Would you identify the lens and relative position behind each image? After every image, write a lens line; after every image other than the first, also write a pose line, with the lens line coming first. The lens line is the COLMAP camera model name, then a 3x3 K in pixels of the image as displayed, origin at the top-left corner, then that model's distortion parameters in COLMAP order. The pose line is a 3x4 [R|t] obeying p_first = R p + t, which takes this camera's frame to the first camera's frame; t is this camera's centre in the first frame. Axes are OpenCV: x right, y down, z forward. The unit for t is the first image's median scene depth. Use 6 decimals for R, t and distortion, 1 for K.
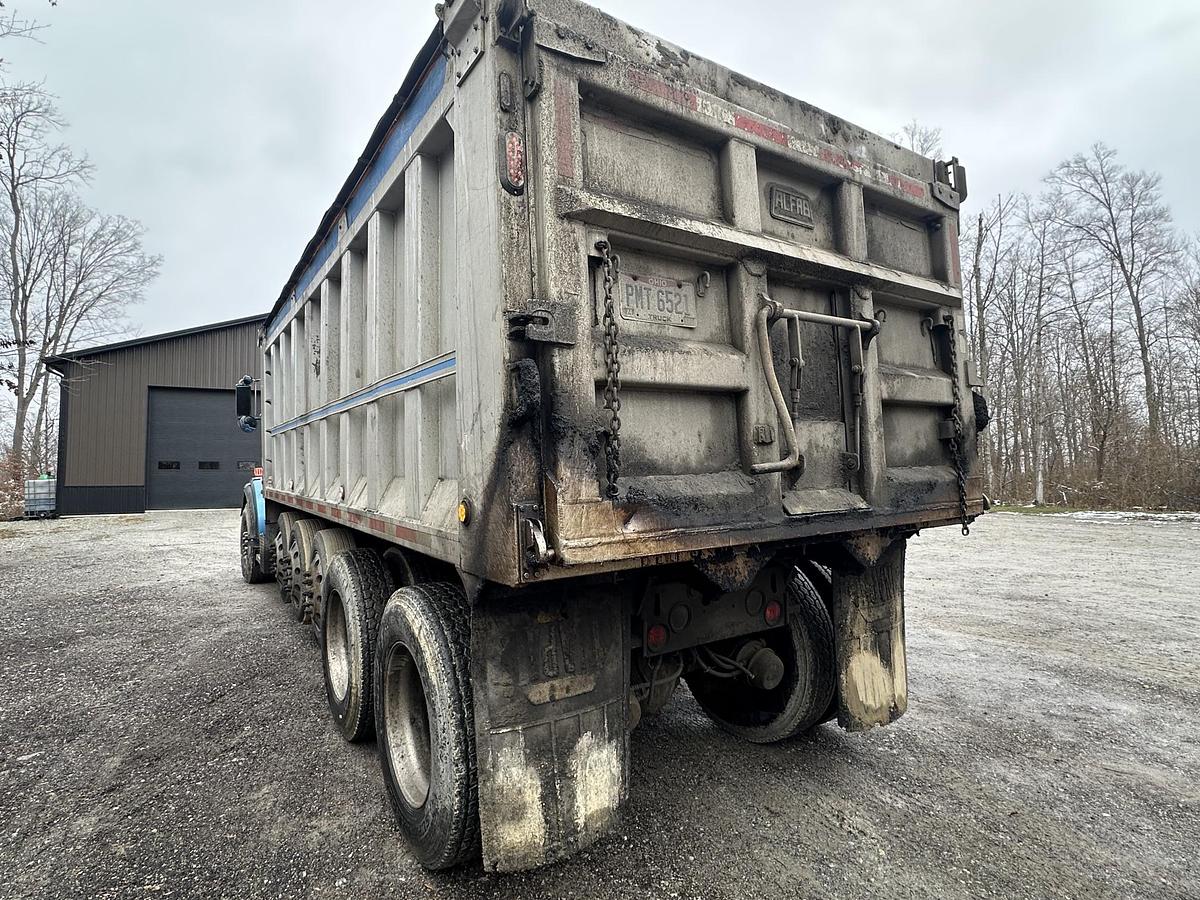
lens RADIAL K [[635.8, 0, 600.0], [0, 635.8, 450.0], [0, 0, 1]] dist [-0.003038, 0.000013]
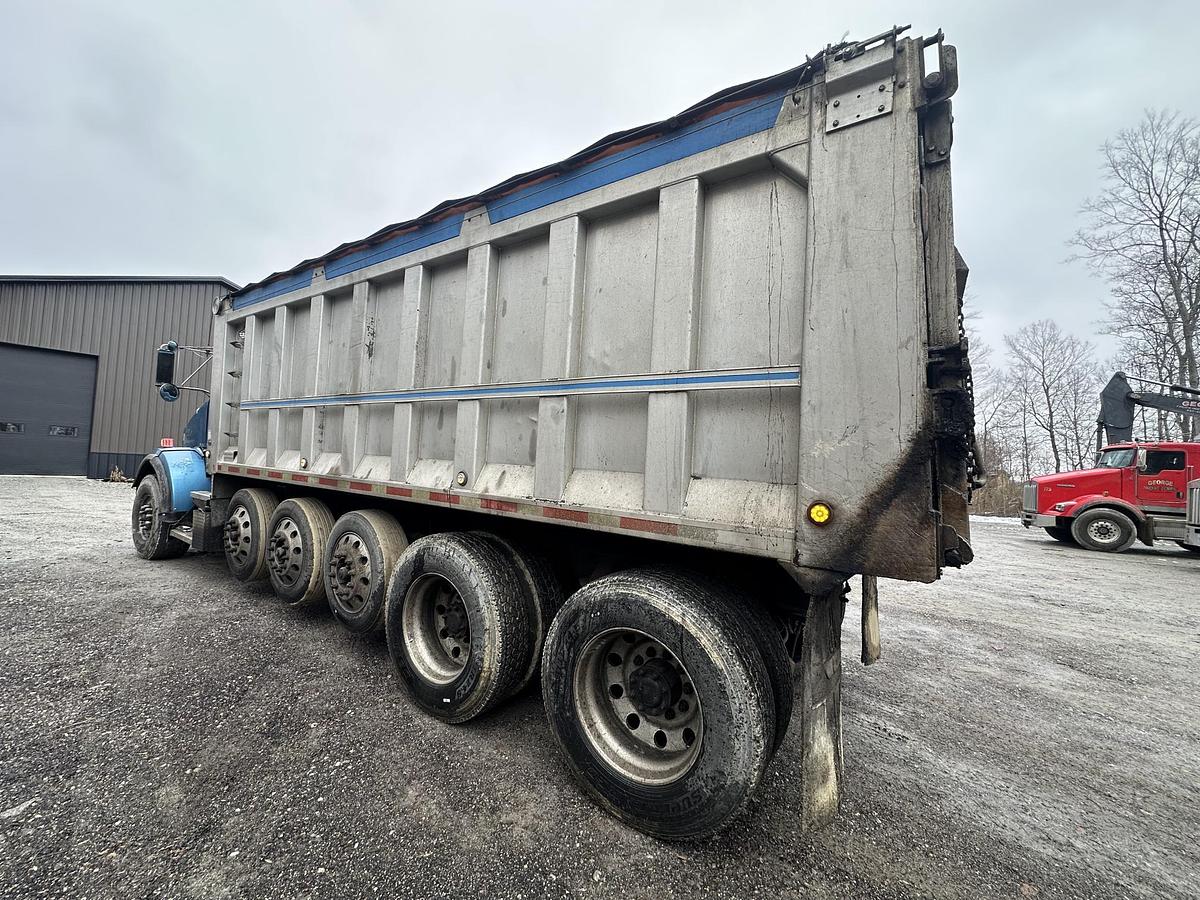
lens RADIAL K [[474.5, 0, 595.6], [0, 474.5, 445.8], [0, 0, 1]] dist [-0.003572, -0.000187]
pose [[0.919808, 0.072409, 0.385630, -0.537108], [-0.071123, 0.997312, -0.017619, 0.013533], [-0.385870, -0.011221, 0.922485, 0.231065]]
